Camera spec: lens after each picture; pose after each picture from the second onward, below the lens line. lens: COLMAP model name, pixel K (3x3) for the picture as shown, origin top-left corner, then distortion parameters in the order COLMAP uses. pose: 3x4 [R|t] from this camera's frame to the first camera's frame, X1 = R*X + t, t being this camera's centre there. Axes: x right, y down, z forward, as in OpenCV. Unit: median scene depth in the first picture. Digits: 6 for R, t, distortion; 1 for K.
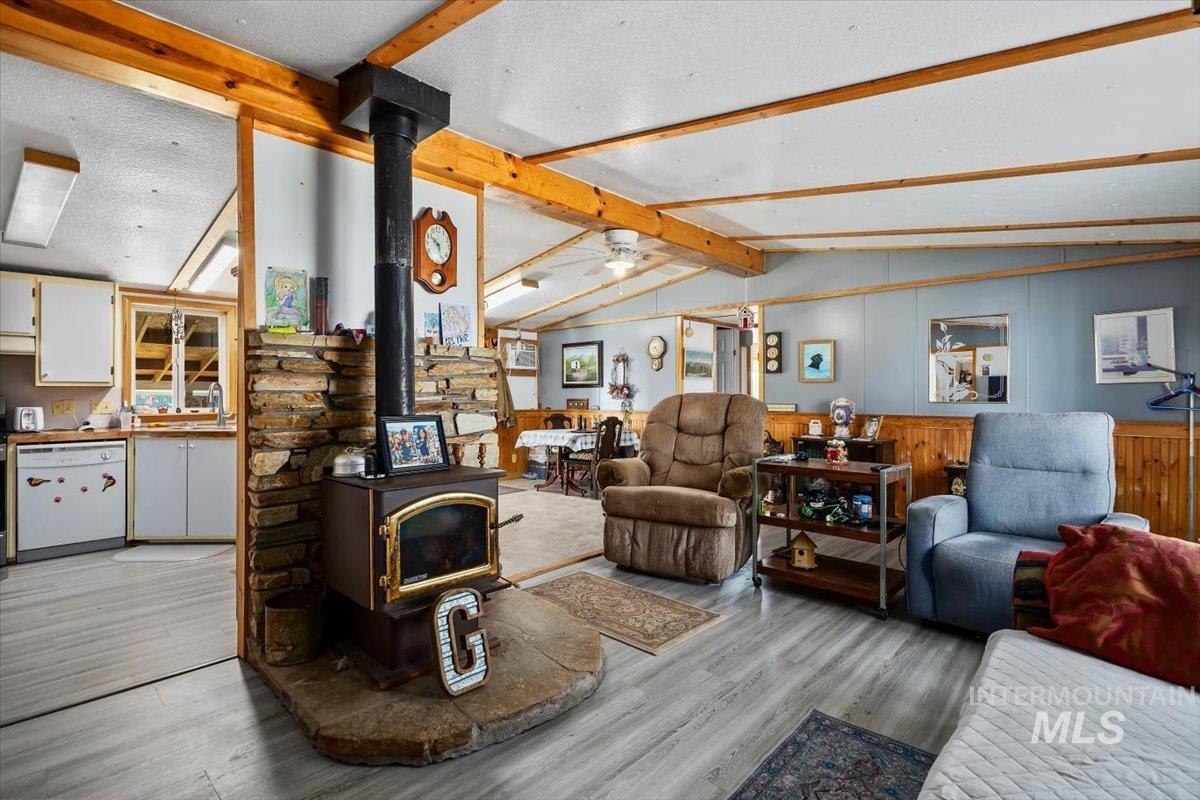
lens RADIAL K [[578.0, 0, 601.5], [0, 578.0, 394.3], [0, 0, 1]] dist [-0.011535, 0.000222]
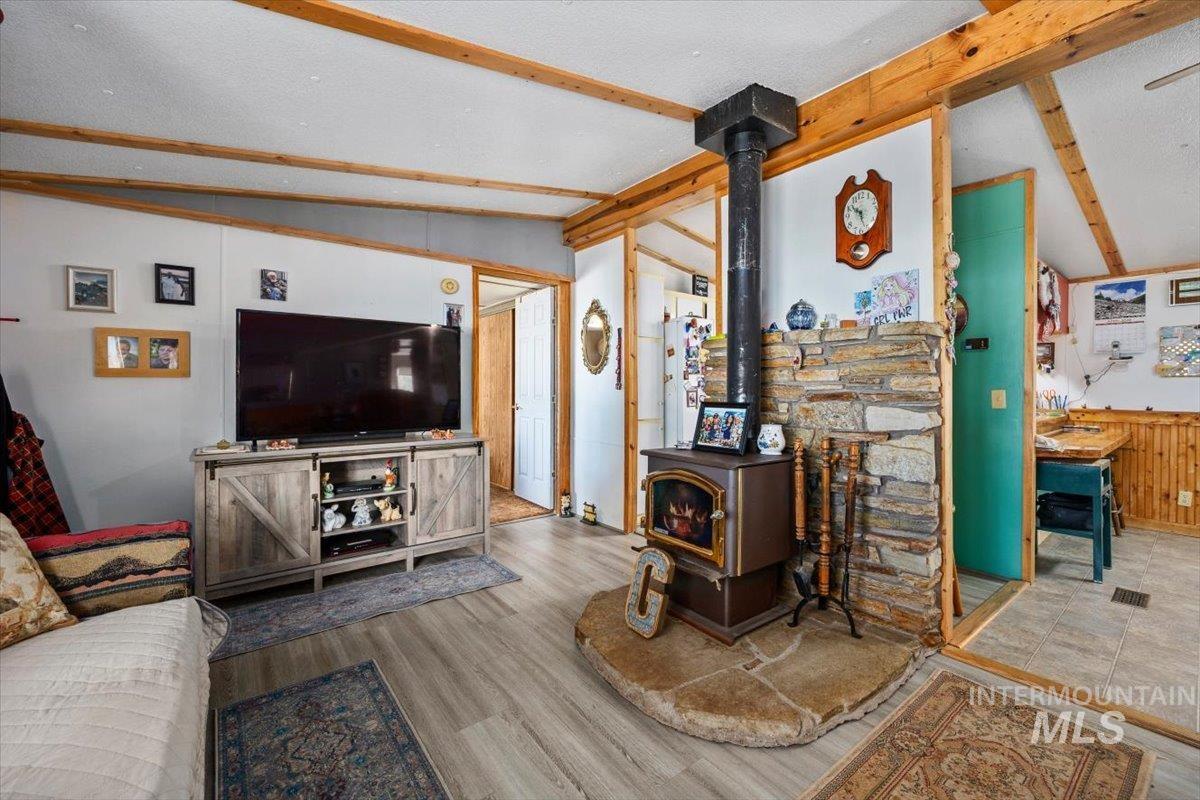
lens RADIAL K [[493.0, 0, 600.1], [0, 493.0, 389.7], [0, 0, 1]] dist [-0.000053, 0.000035]
pose [[-0.172307, 0.005150, -0.985030, 0.797401], [0.000891, 0.999987, 0.005072, 0.009117], [0.985043, -0.000004, -0.172309, 1.119227]]
